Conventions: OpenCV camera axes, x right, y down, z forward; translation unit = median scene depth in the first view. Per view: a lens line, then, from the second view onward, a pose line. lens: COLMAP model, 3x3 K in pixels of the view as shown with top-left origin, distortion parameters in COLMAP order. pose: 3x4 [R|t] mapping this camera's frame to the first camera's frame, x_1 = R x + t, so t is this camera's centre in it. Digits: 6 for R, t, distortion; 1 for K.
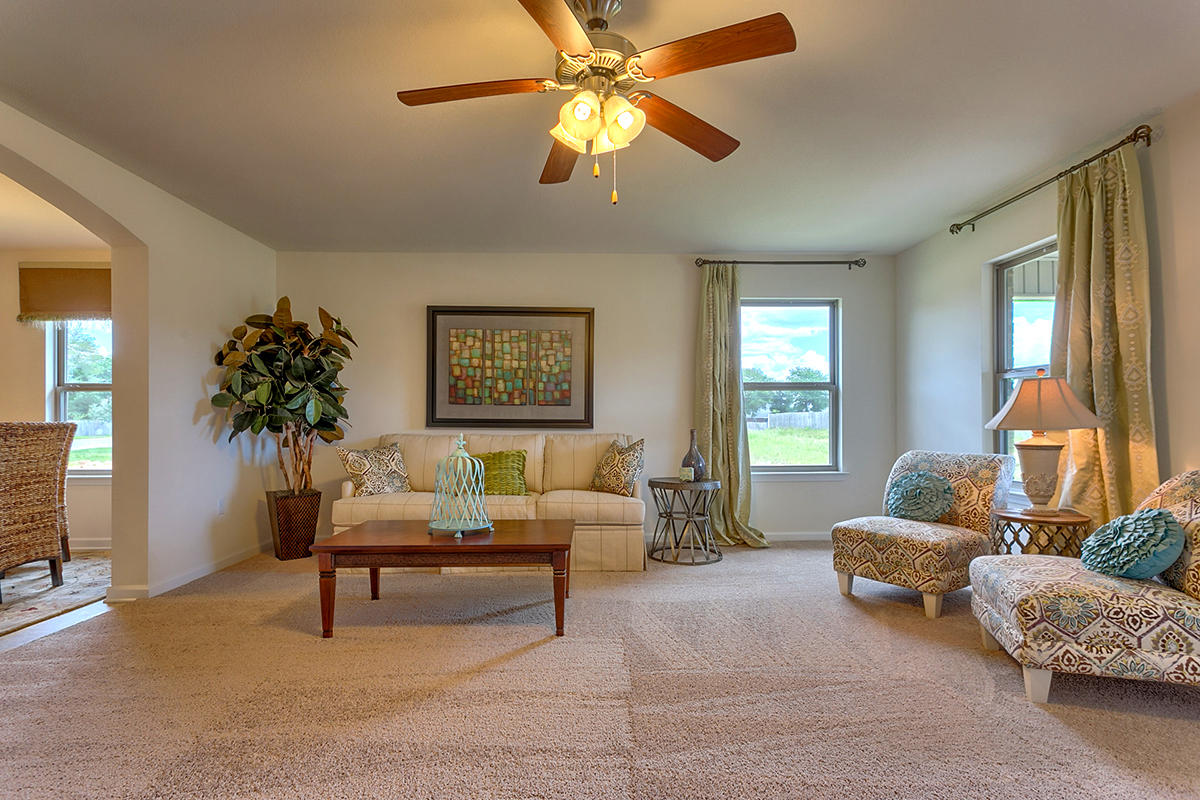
lens RADIAL K [[580.4, 0, 618.8], [0, 580.4, 420.2], [0, 0, 1]] dist [0.001034, 0.001492]
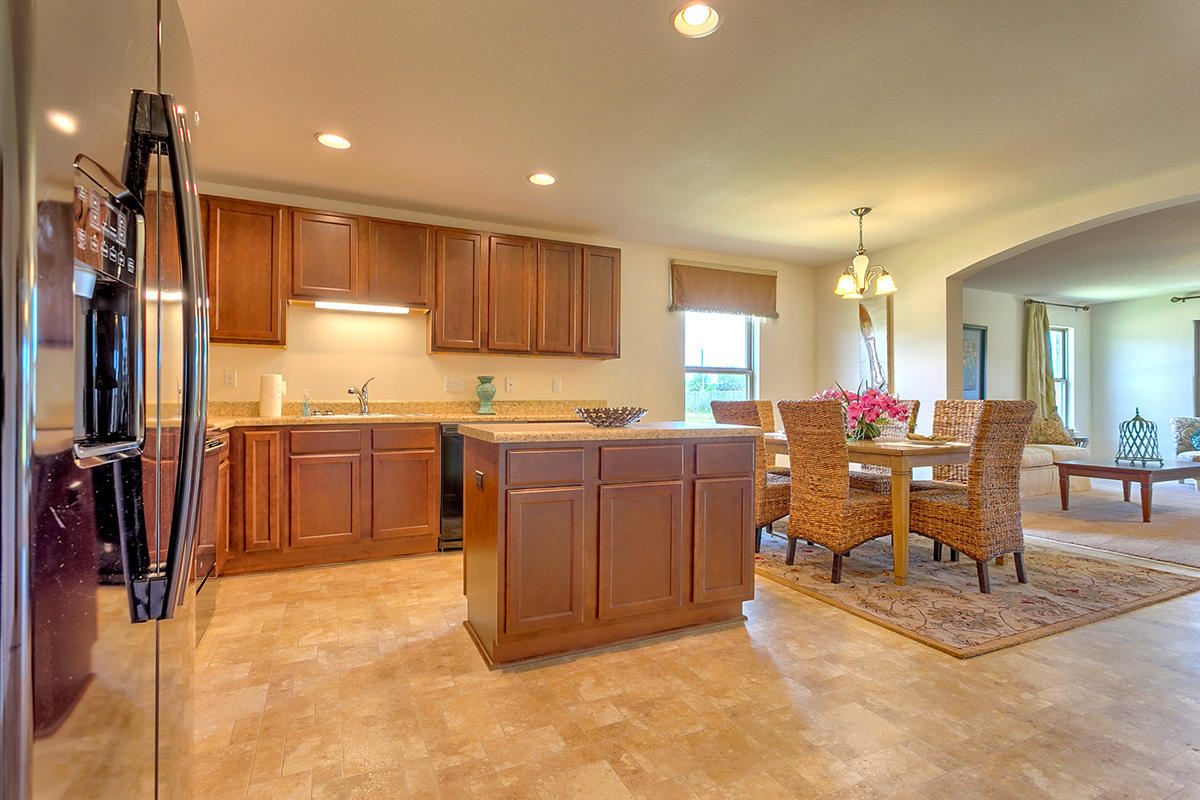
lens RADIAL K [[580.4, 0, 593.8], [0, 580.4, 397.1], [0, 0, 1]] dist [0.001034, 0.001492]
pose [[0.913620, 0.005742, 0.406530, -1.654040], [-0.003744, 0.999977, -0.005710, 0.004717], [-0.406553, 0.003694, 0.913620, 0.034457]]
